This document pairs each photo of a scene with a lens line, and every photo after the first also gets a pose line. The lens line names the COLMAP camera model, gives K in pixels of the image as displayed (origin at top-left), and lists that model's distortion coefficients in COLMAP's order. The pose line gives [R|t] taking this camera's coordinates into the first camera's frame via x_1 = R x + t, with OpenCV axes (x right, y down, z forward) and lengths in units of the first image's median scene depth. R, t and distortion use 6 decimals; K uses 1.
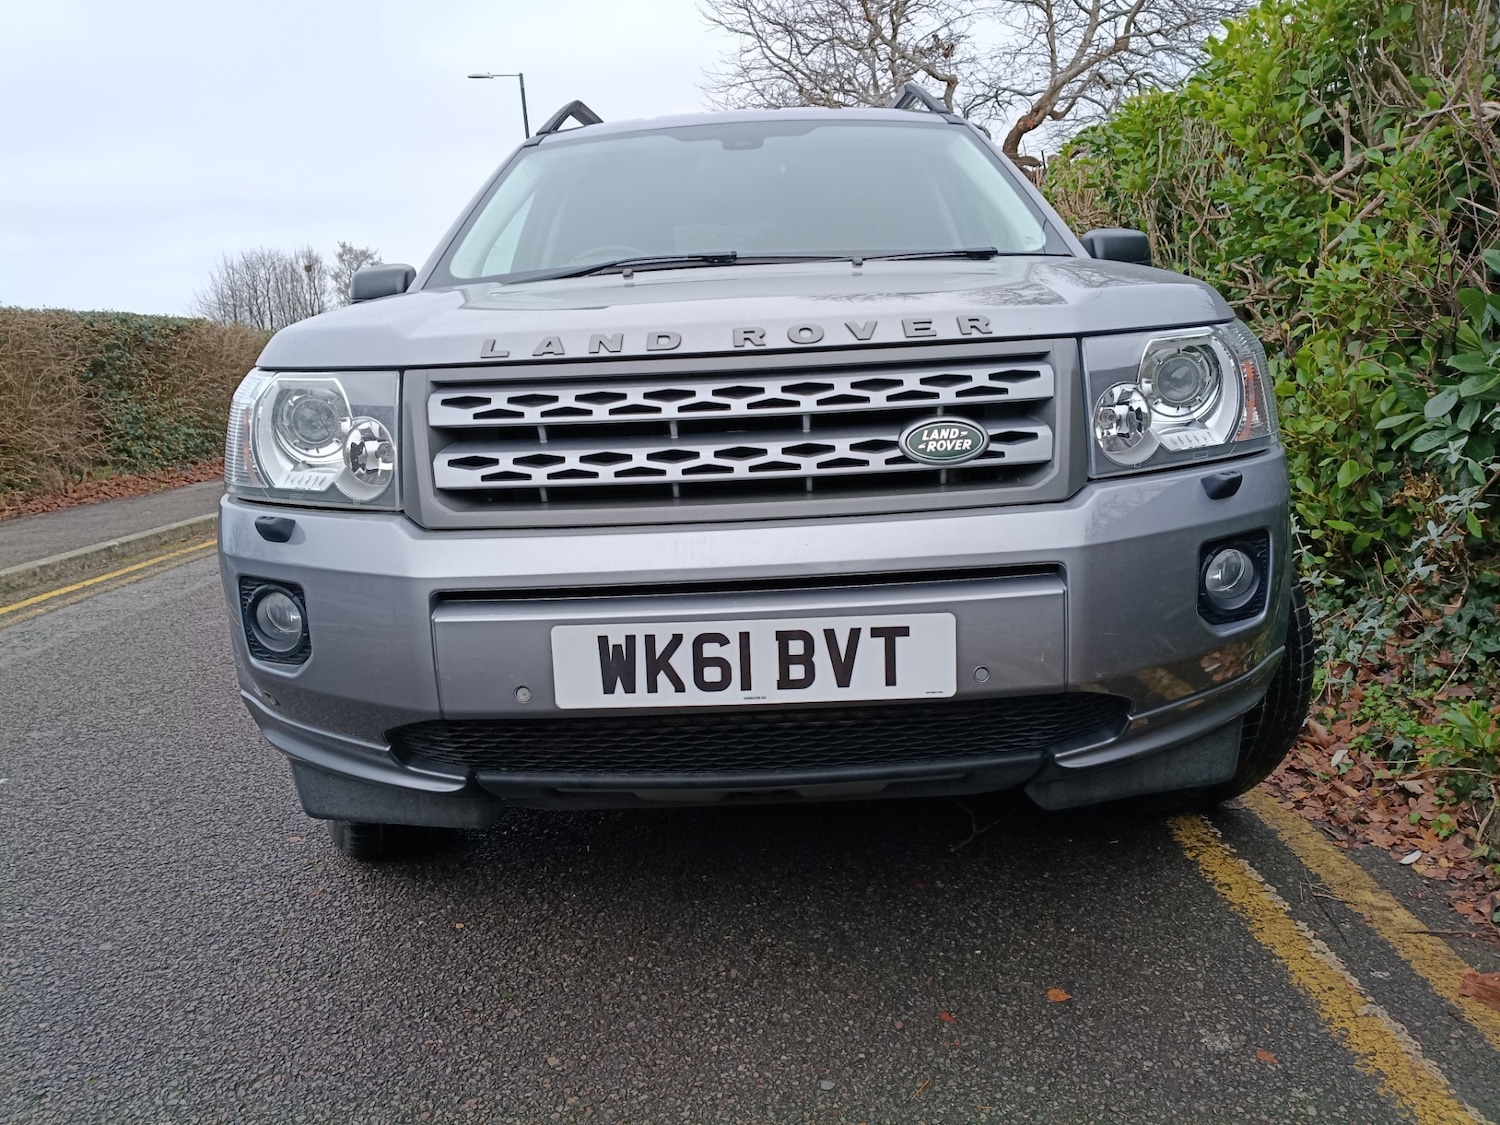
lens RADIAL K [[1133.9, 0, 746.5], [0, 1133.9, 524.2], [0, 0, 1]] dist [-0.018893, 0.002734]
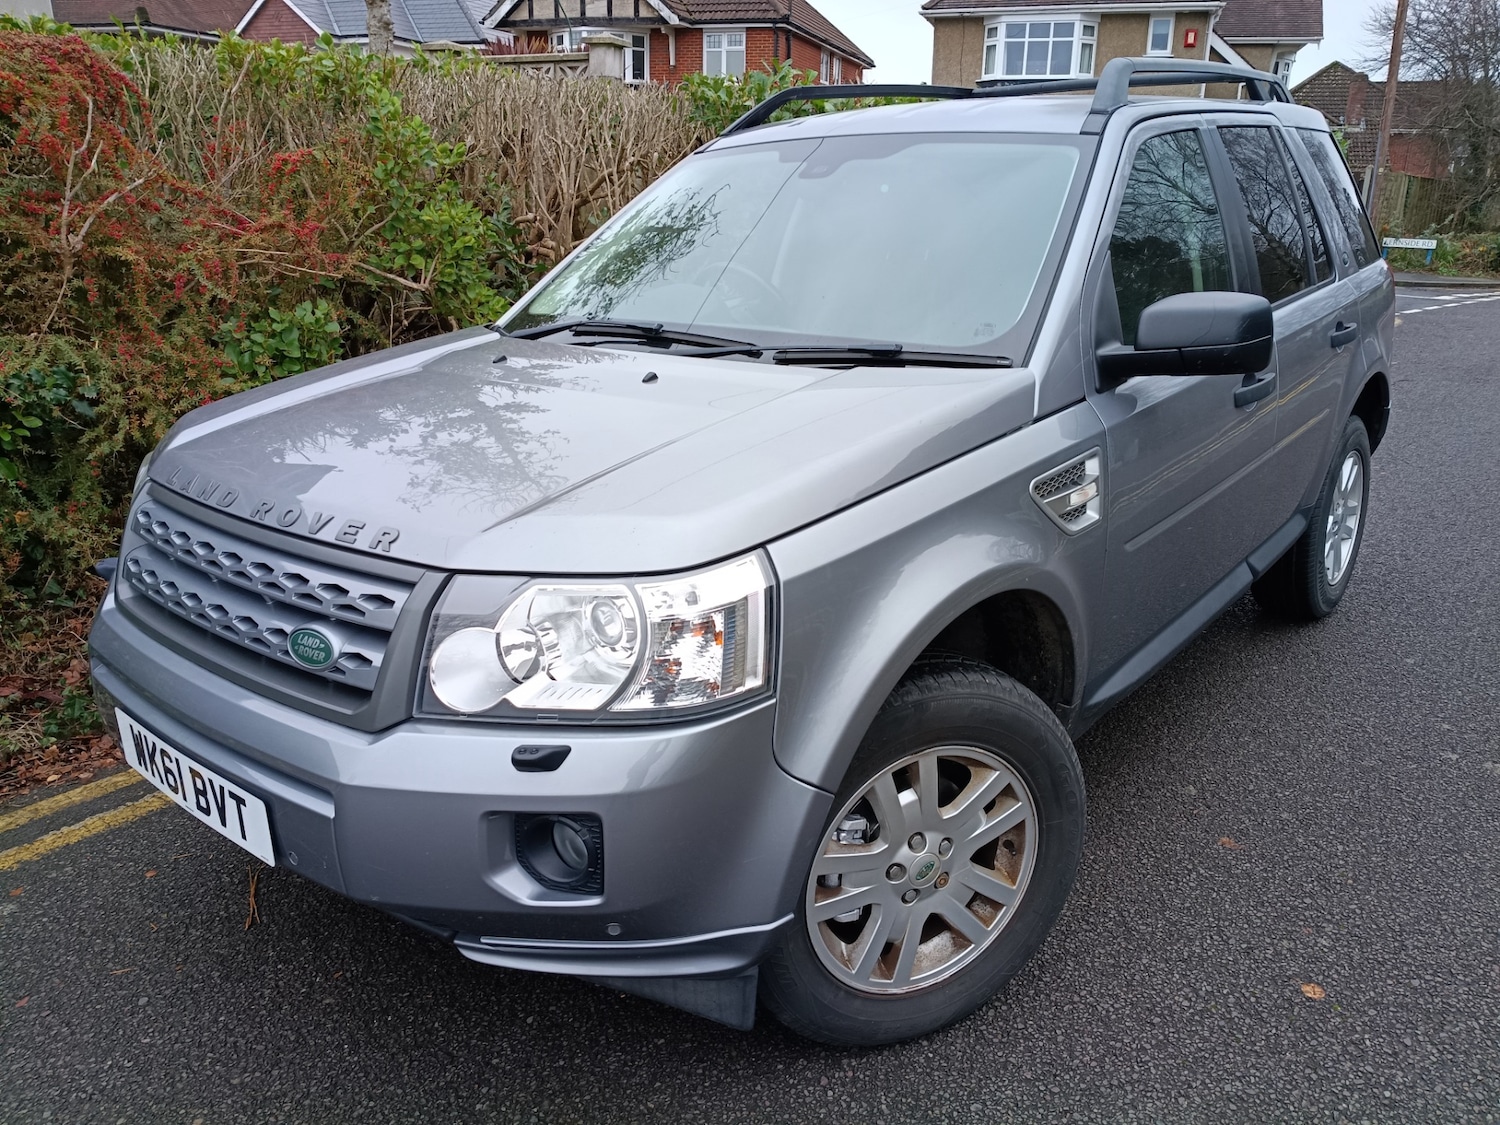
lens RADIAL K [[1151.4, 0, 758.9], [0, 1151.4, 476.3], [0, 0, 1]] dist [0.002182, -0.008989]
pose [[0.791175, 0.187033, -0.582289, 0.903342], [-0.099825, 0.978815, 0.178762, -0.382151], [0.603388, -0.083305, 0.793085, 0.295596]]
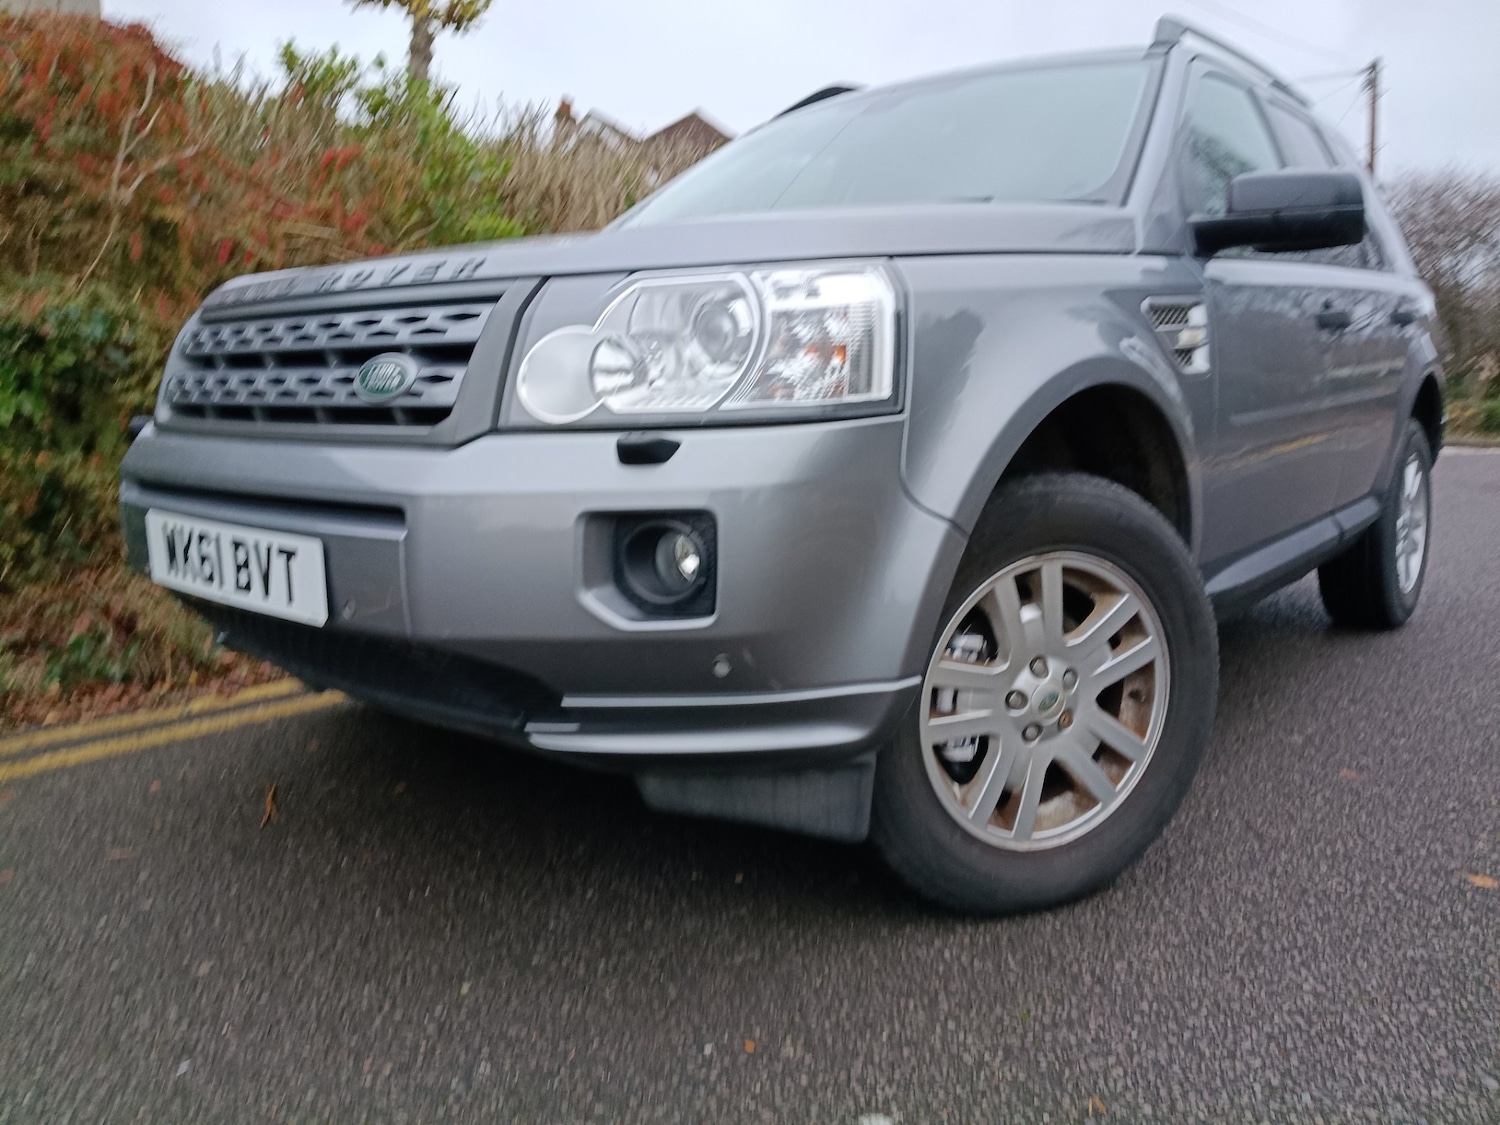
lens RADIAL K [[1149.2, 0, 746.1], [0, 1149.2, 500.7], [0, 0, 1]] dist [-0.022132, 0.010803]
pose [[0.788585, 0.106987, -0.605548, 0.829836], [-0.112038, 0.993263, 0.029584, -0.024478], [0.604633, 0.044515, 0.795259, 0.302432]]
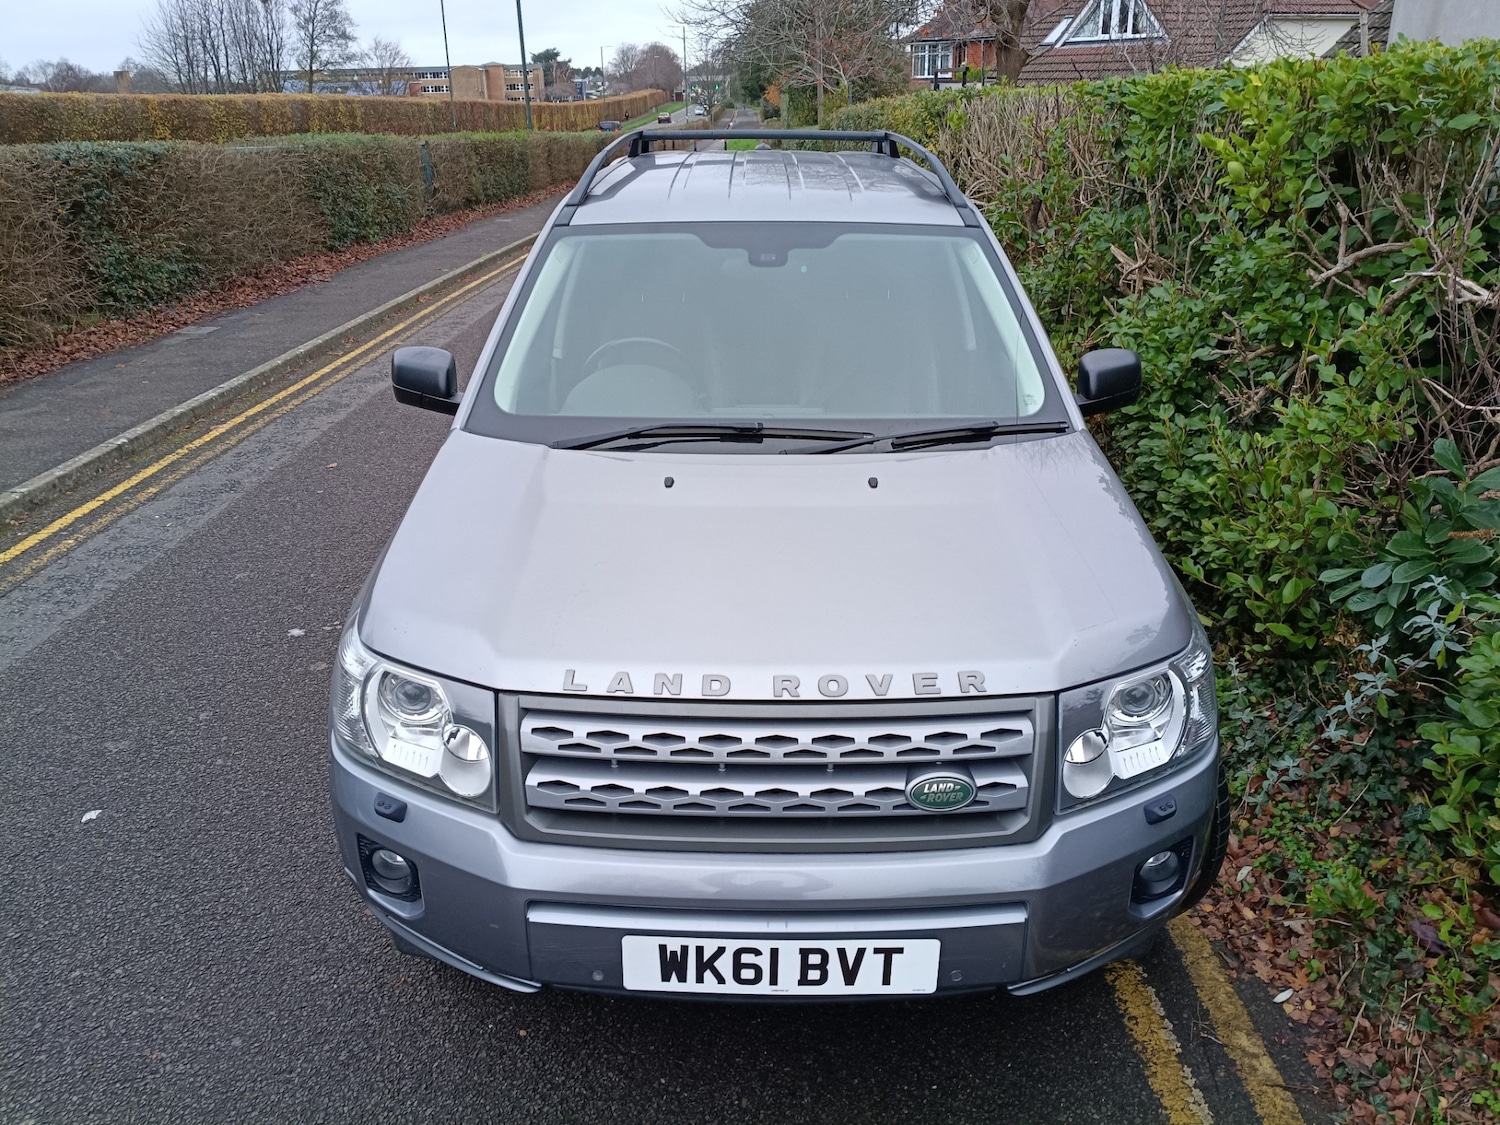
lens RADIAL K [[1149.2, 0, 746.1], [0, 1149.2, 500.7], [0, 0, 1]] dist [-0.022132, 0.010803]
pose [[0.998726, 0.041509, 0.028710, -0.069867], [-0.046275, 0.980187, 0.192591, -0.487801], [-0.020147, -0.193674, 0.980859, -0.133367]]
